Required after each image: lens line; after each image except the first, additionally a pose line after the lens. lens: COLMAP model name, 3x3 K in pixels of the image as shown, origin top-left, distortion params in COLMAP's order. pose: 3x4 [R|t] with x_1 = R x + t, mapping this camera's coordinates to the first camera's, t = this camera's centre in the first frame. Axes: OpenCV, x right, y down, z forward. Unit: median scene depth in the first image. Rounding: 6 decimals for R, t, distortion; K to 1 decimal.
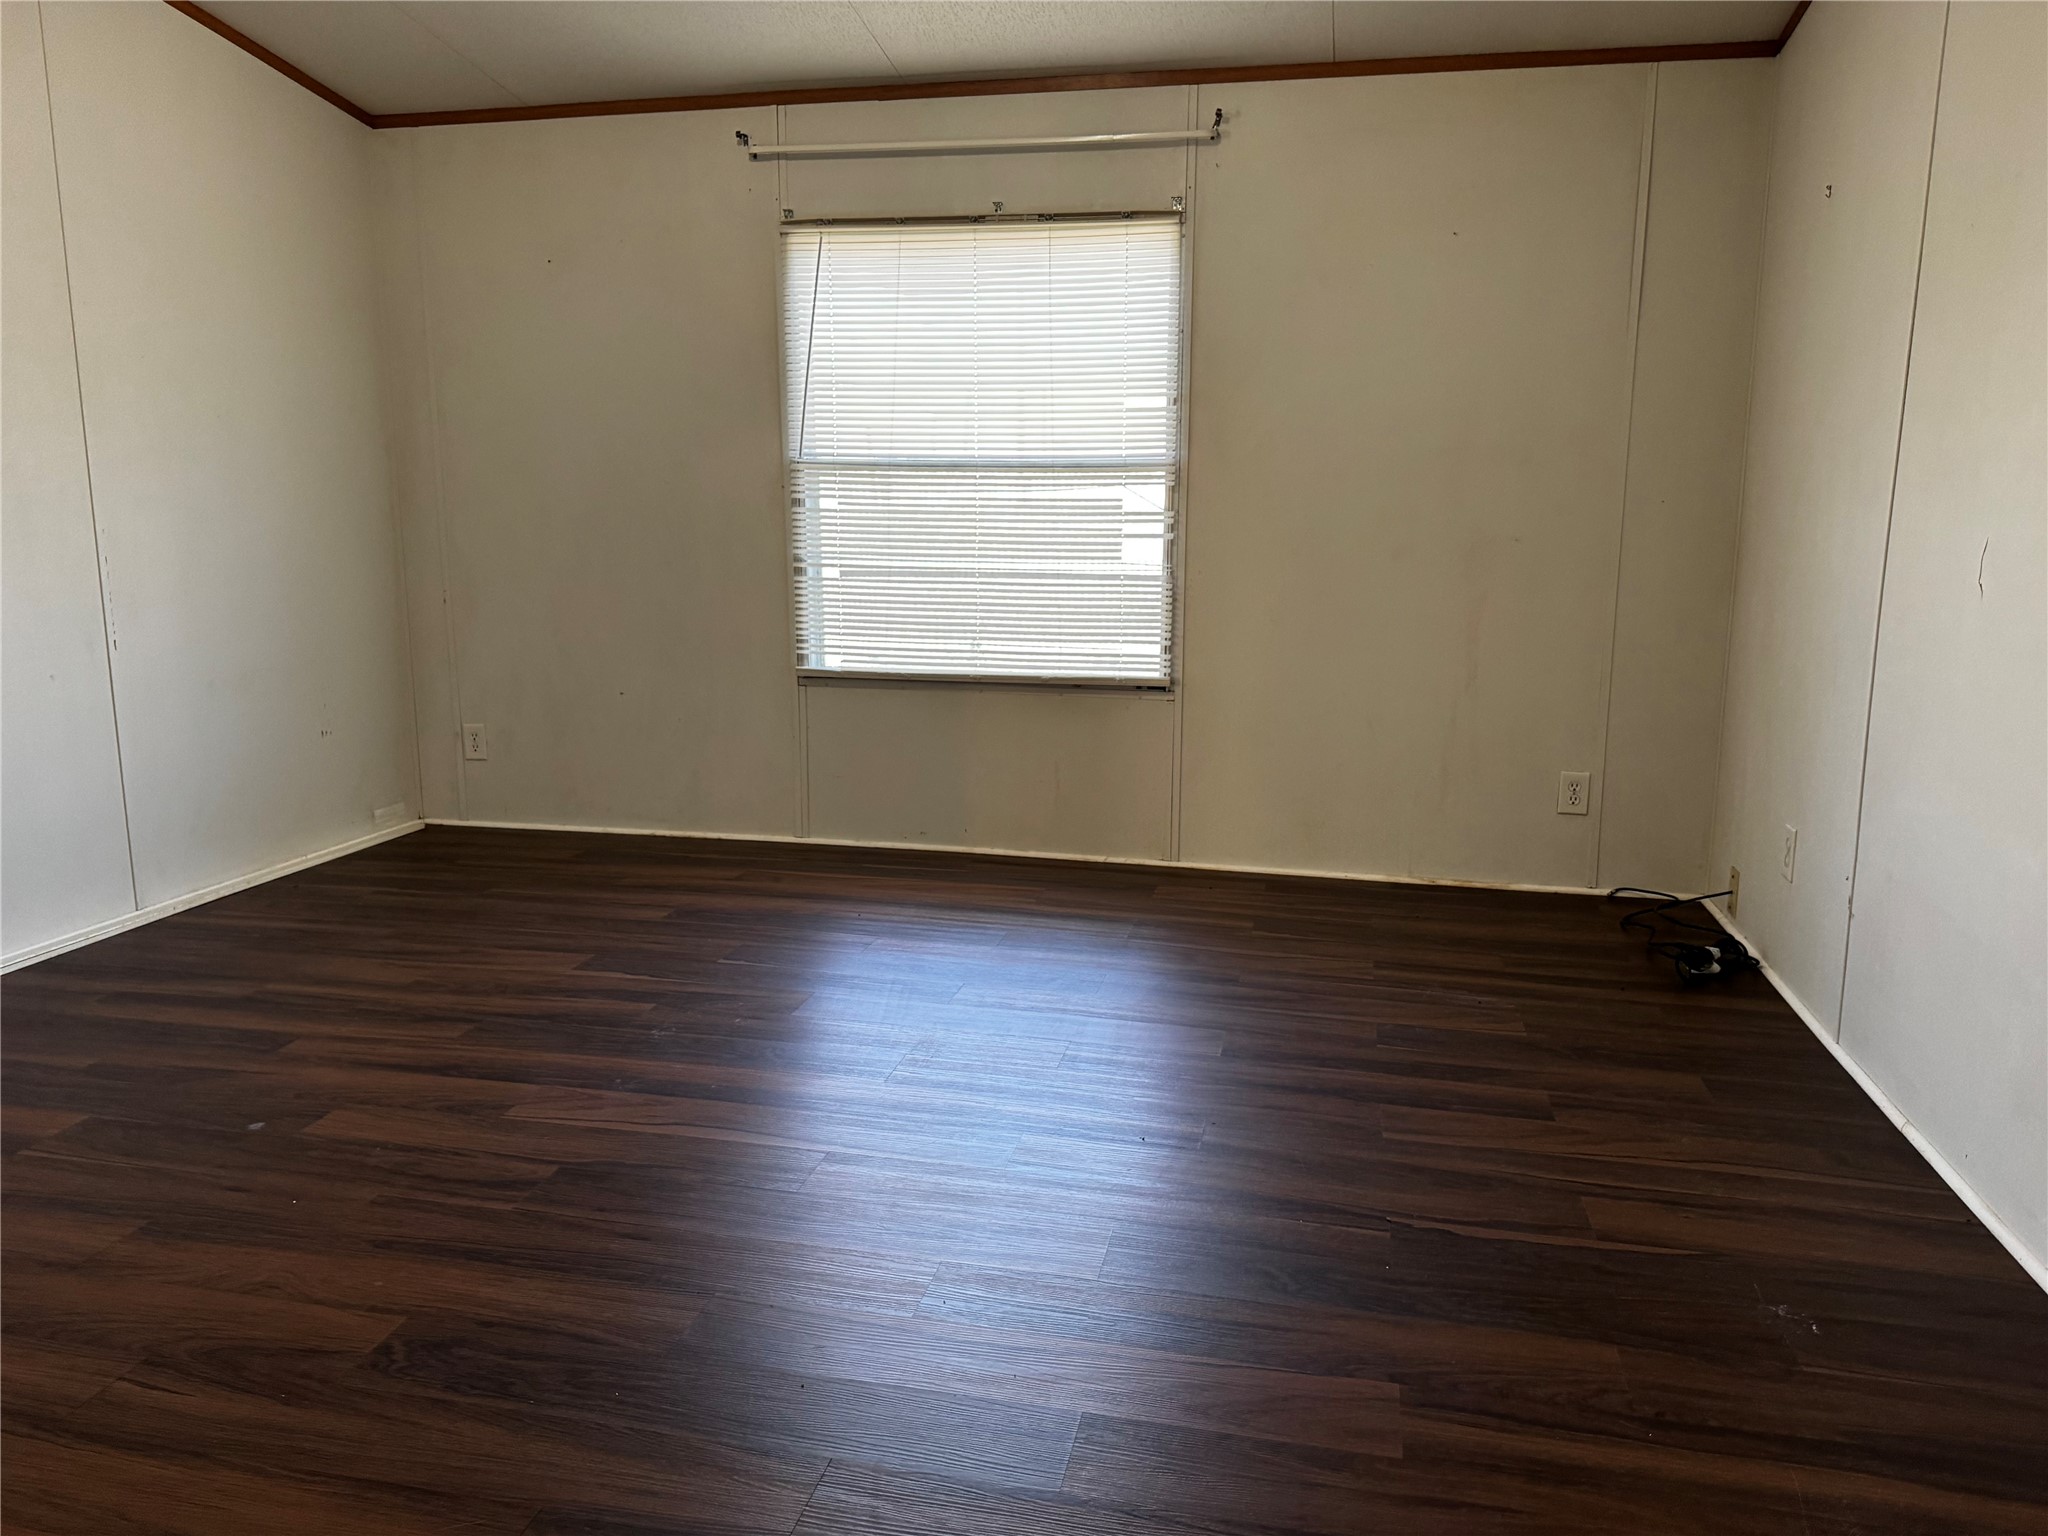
lens RADIAL K [[1460.2, 0, 1032.3], [0, 1460.2, 786.1], [0, 0, 1]] dist [0.069988, -0.104918]
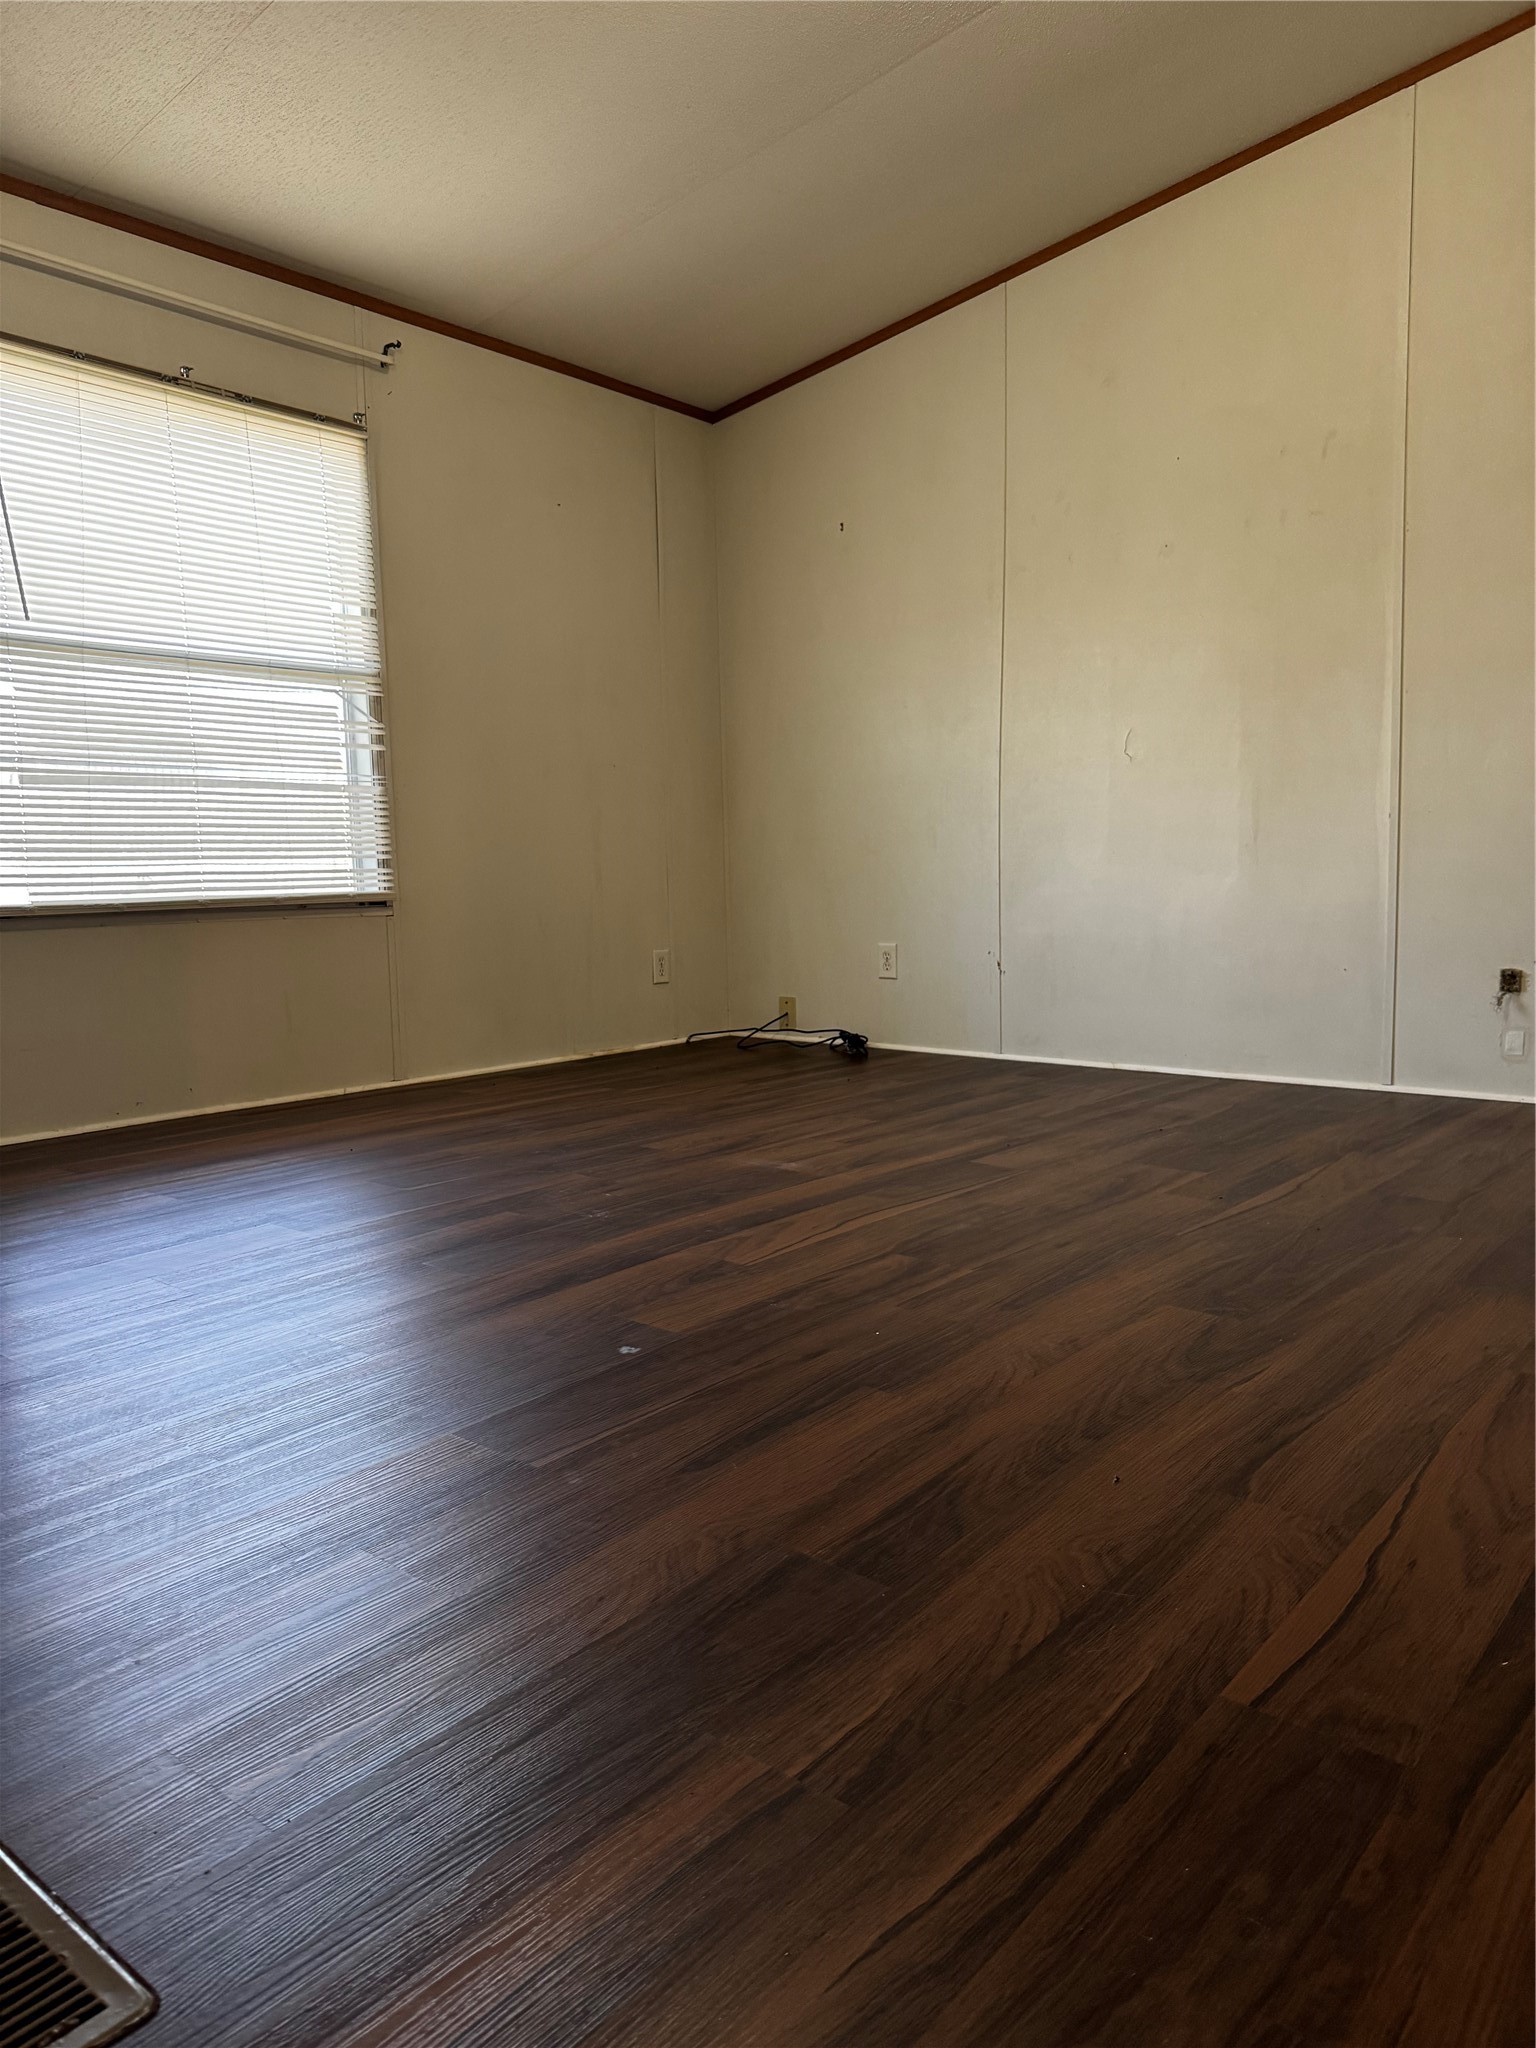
lens RADIAL K [[1460.2, 0, 766.7], [0, 1460.2, 1017.1], [0, 0, 1]] dist [0.069988, -0.104918]
pose [[0.451074, -0.110046, 0.885676, -0.691293], [0.193317, 0.980857, 0.023416, 0.035850], [-0.871298, 0.160654, 0.463713, 0.340546]]
